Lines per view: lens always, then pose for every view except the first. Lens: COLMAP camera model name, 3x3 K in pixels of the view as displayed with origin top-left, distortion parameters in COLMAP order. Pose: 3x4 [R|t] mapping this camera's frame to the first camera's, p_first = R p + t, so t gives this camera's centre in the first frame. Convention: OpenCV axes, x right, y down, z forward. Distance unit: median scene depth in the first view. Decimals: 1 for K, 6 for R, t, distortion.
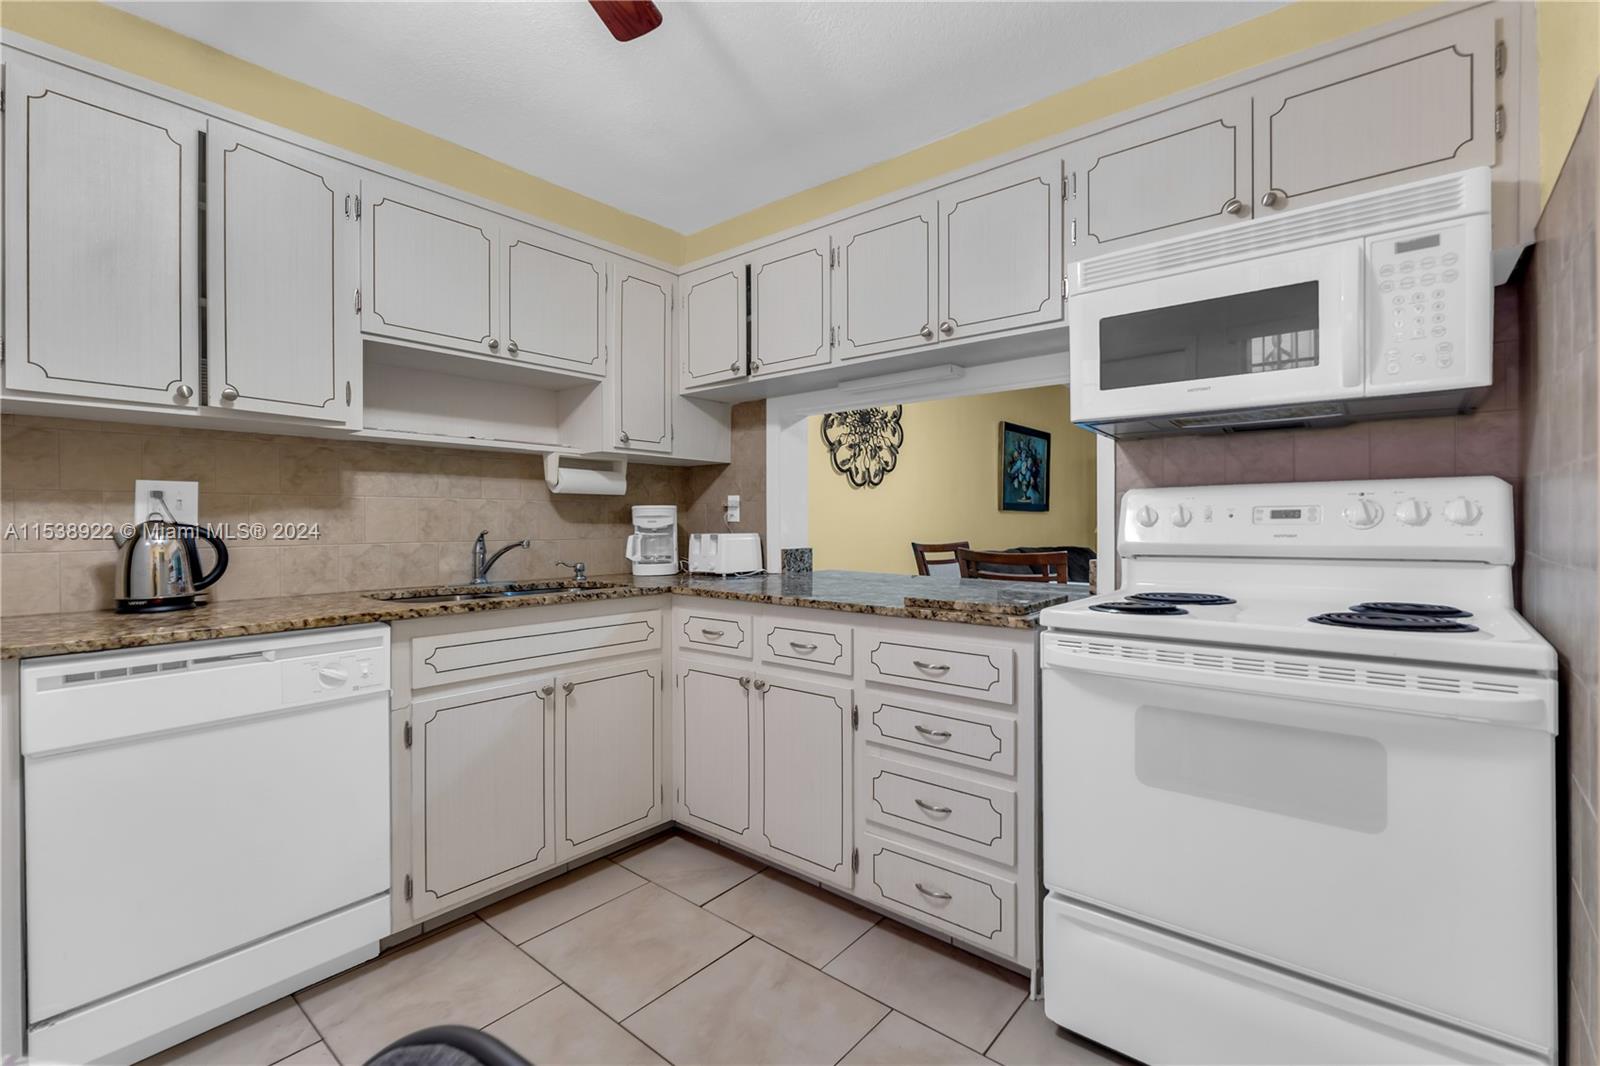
lens RADIAL K [[713.1, 0, 795.4], [0, 713.1, 525.7], [0, 0, 1]] dist [-0.001445, -0.000499]
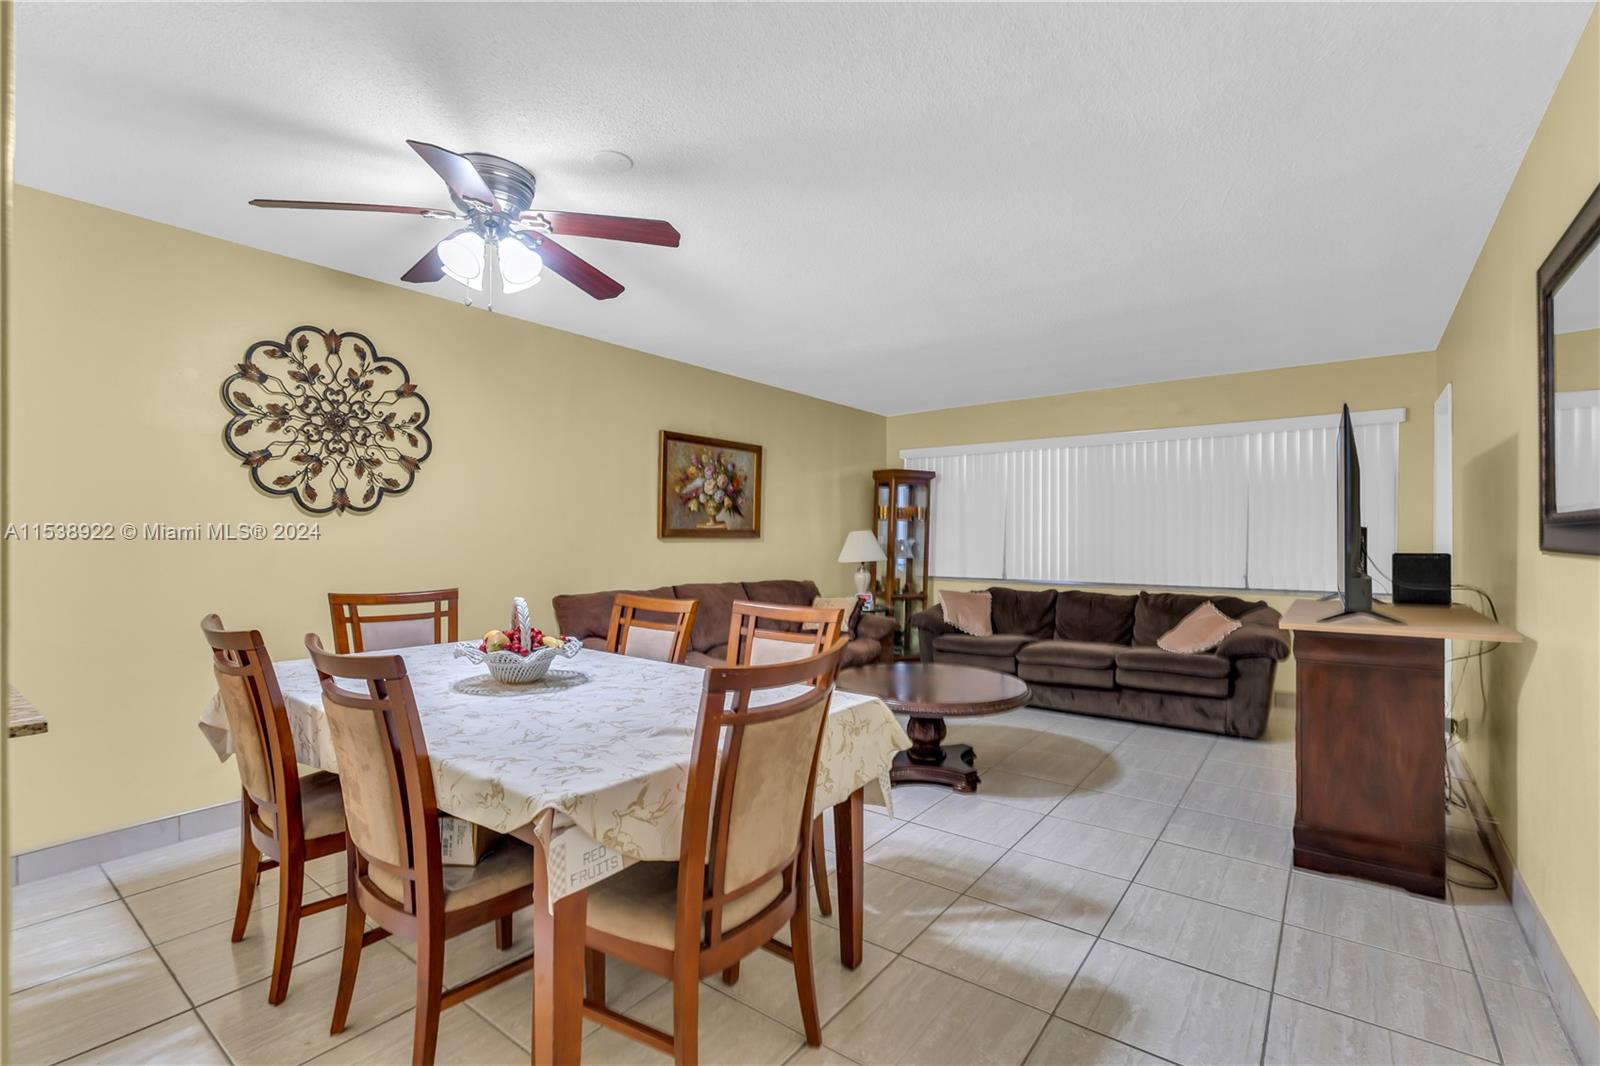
lens RADIAL K [[713.1, 0, 795.4], [0, 713.1, 525.7], [0, 0, 1]] dist [-0.001445, -0.000499]
pose [[0.999020, 0.007411, 0.043643, 1.010516], [-0.006810, 0.999880, -0.013903, -0.064469], [-0.043741, 0.013593, 0.998950, 0.437081]]
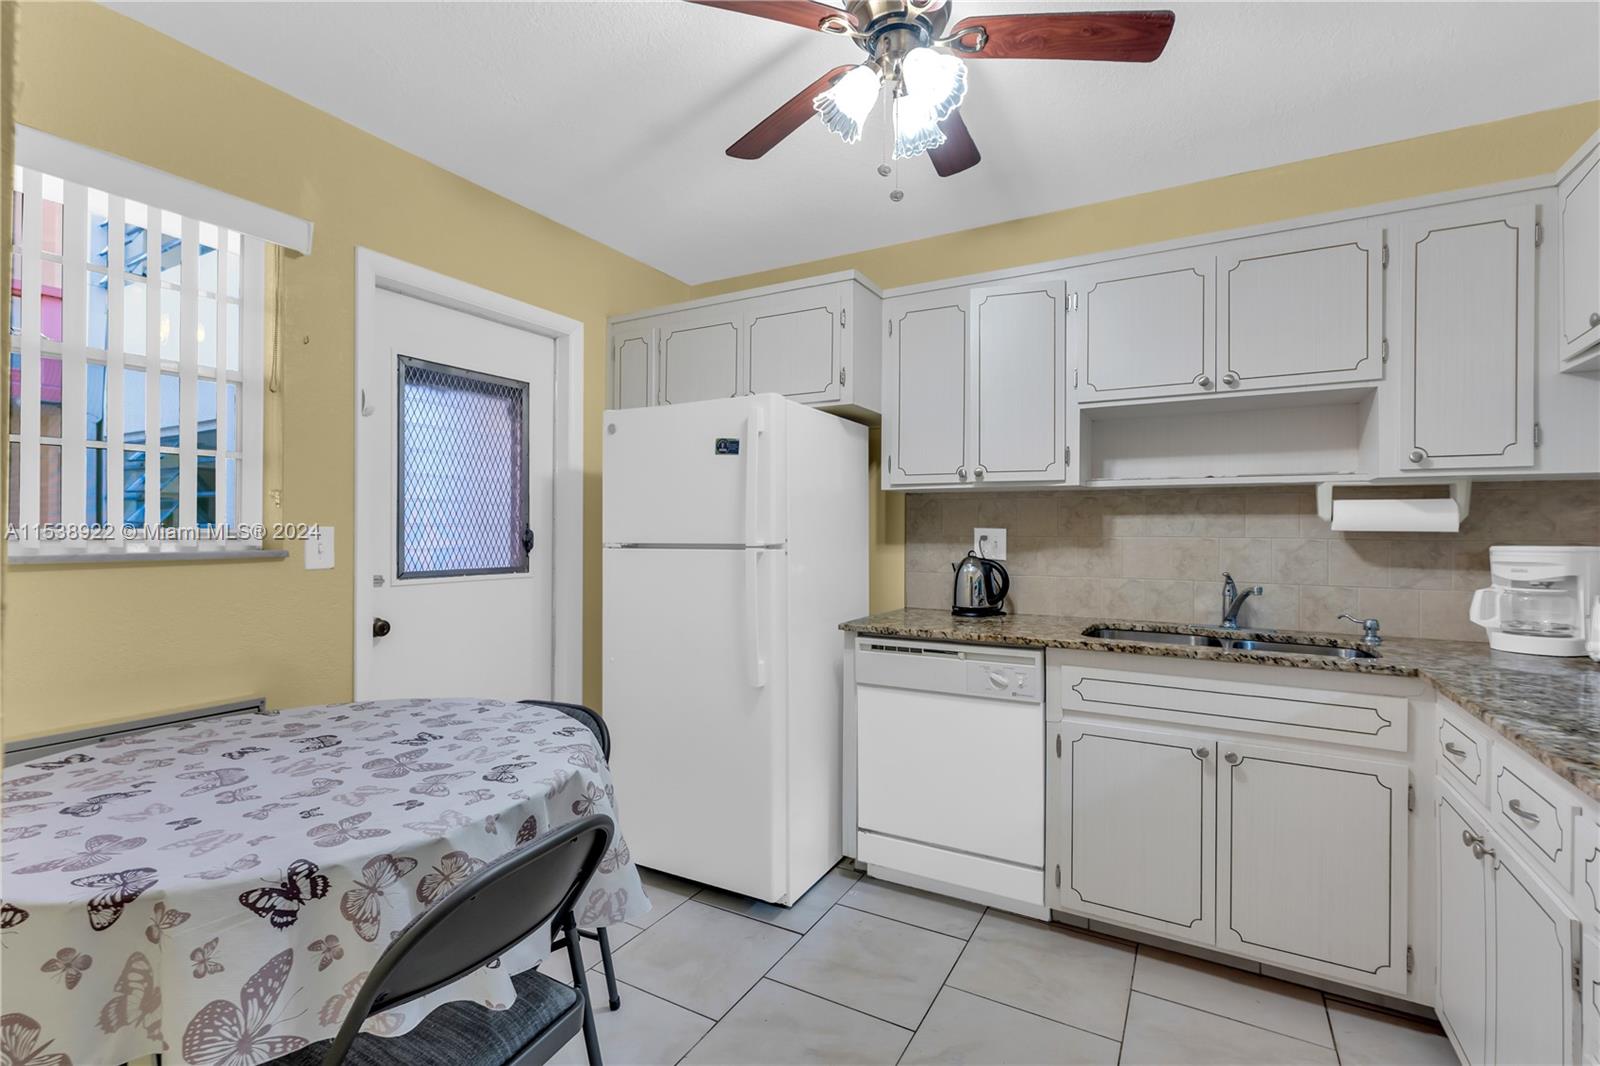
lens RADIAL K [[713.1, 0, 795.4], [0, 713.1, 525.7], [0, 0, 1]] dist [-0.001445, -0.000499]
pose [[0.175416, -0.002597, -0.984491, 0.412131], [-0.010641, 0.999933, -0.004534, -0.046633], [0.984437, 0.011272, 0.175376, 0.272548]]
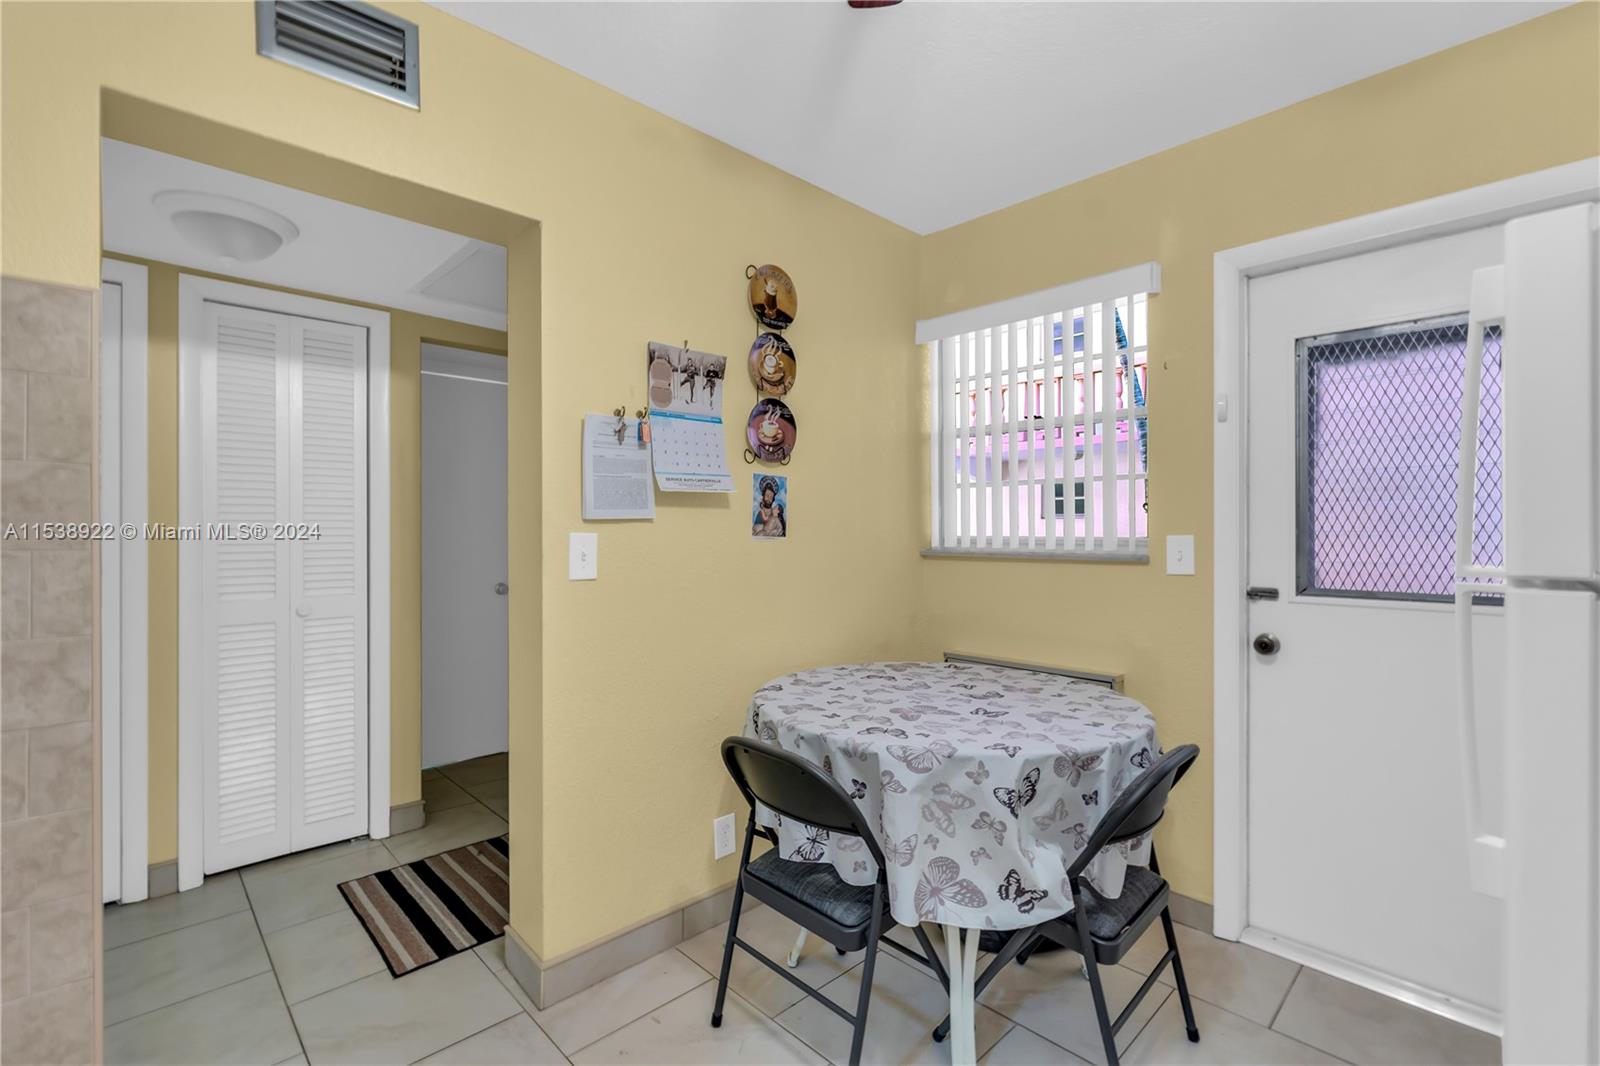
lens RADIAL K [[718.4, 0, 800.0], [0, 718.4, 533.0], [0, 0, 1]] dist [-0.000243, 0.000136]
pose [[-0.995212, -0.000061, 0.097742, -0.159397], [0.000797, 0.999961, 0.008745, -0.054782], [-0.097739, 0.008781, -0.995173, 0.850397]]
